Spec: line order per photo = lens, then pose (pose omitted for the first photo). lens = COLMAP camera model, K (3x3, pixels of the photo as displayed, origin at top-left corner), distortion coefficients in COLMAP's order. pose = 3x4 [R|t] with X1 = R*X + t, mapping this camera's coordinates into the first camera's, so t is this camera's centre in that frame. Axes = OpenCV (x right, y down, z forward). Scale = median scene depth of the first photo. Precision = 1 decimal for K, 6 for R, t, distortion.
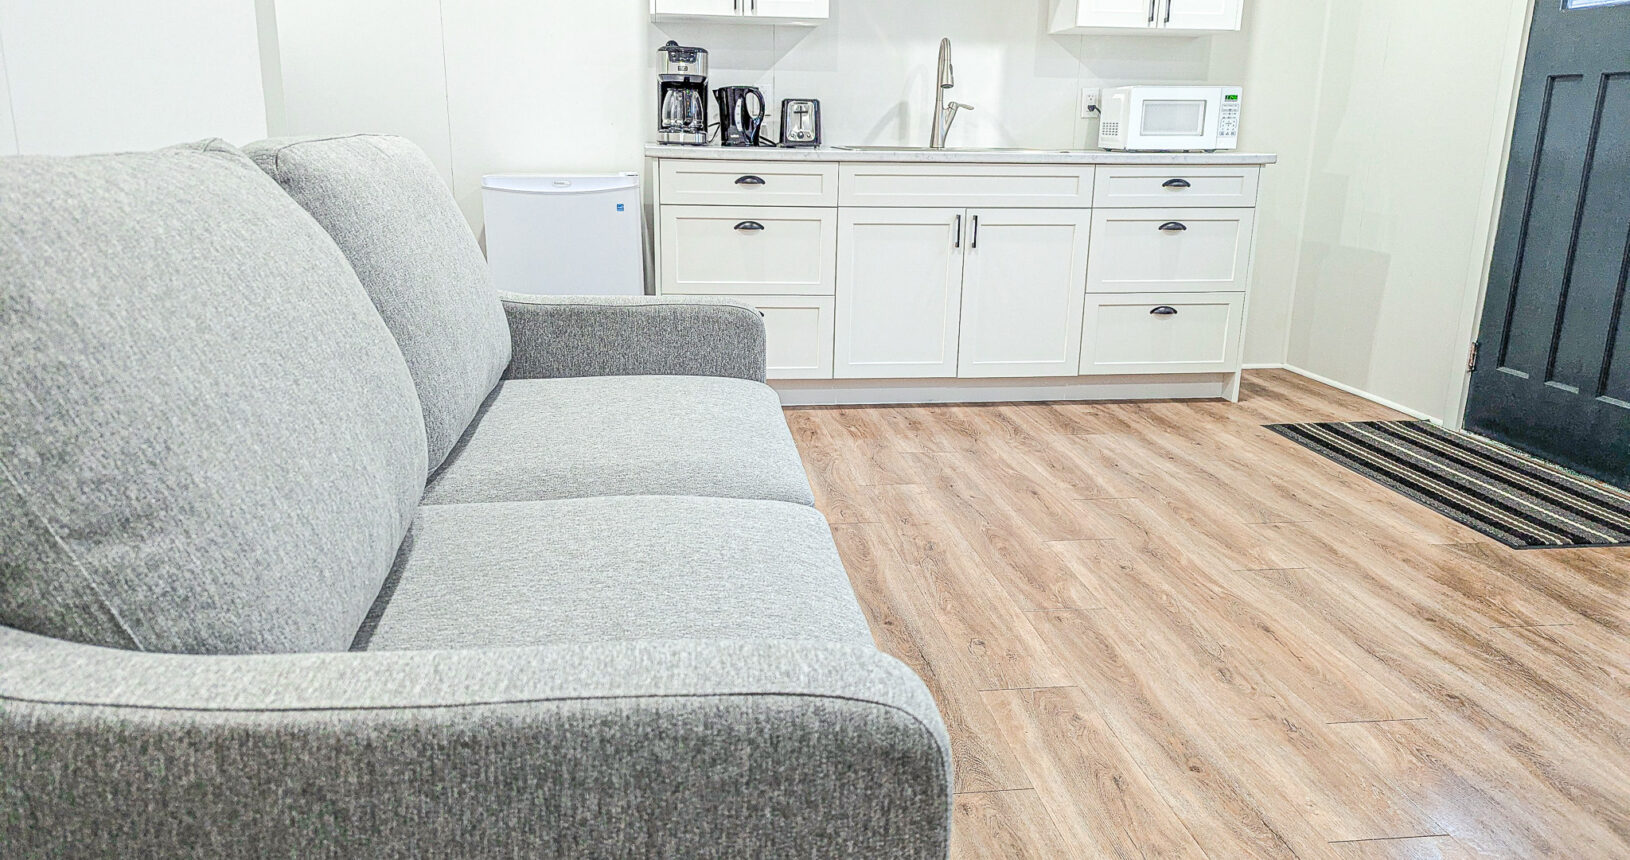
lens RADIAL K [[1149.9, 0, 815.0], [0, 1149.9, 430.0], [0, 0, 1]] dist [0.053457, -0.050160]
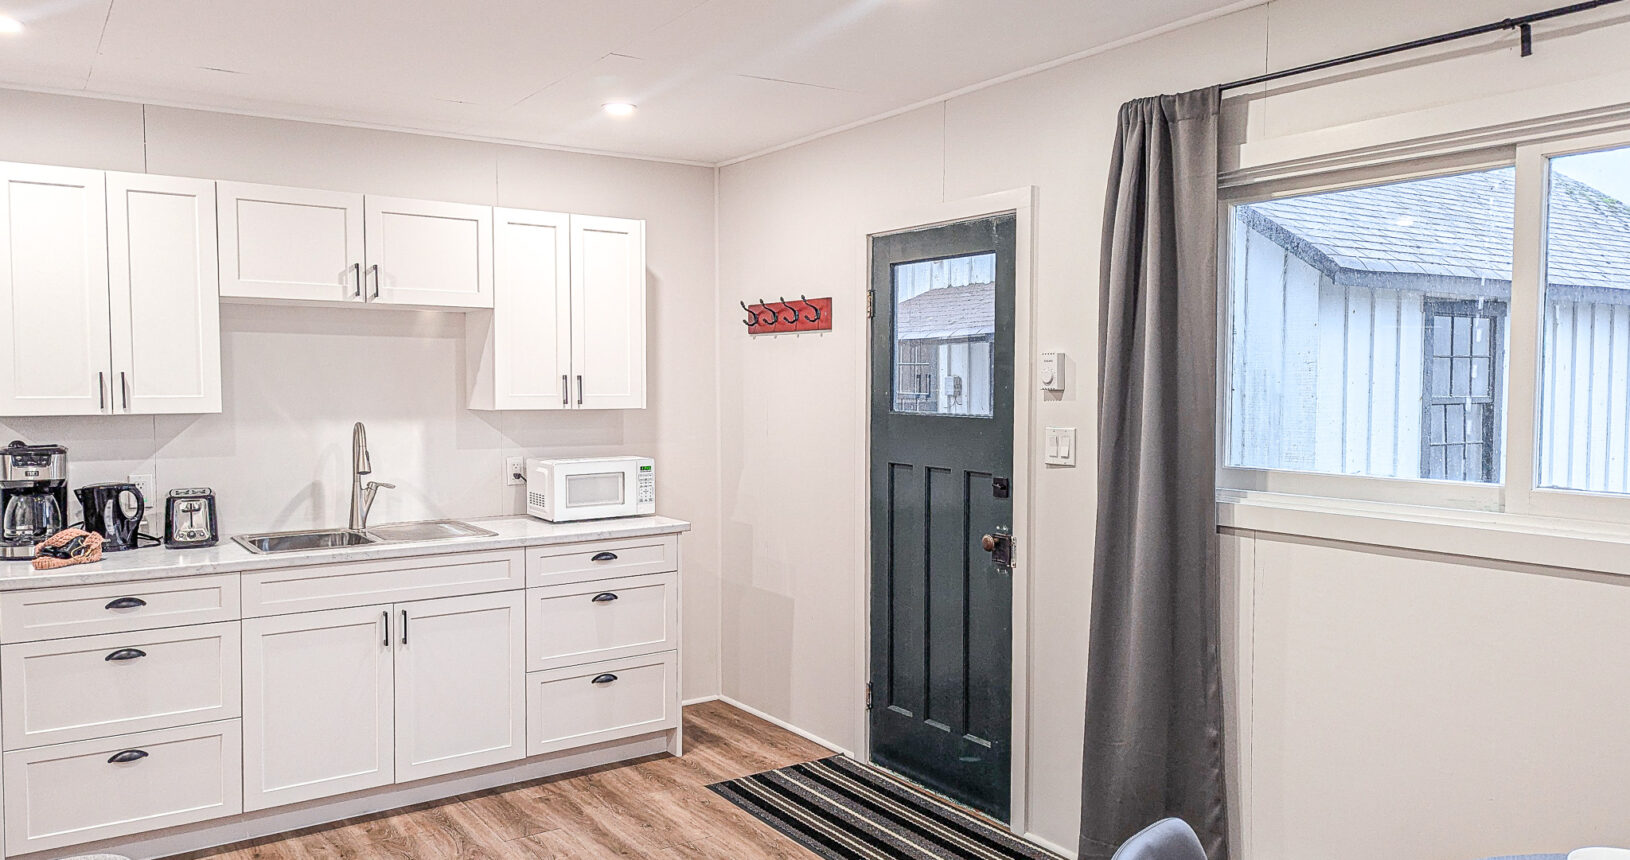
lens RADIAL K [[1149.9, 0, 815.0], [0, 1149.9, 430.0], [0, 0, 1]] dist [0.053457, -0.050160]
pose [[0.890119, -0.037925, 0.454148, 0.011397], [0.128701, 0.976886, -0.170673, -0.118601], [-0.437178, 0.210368, 0.874426, -0.021570]]
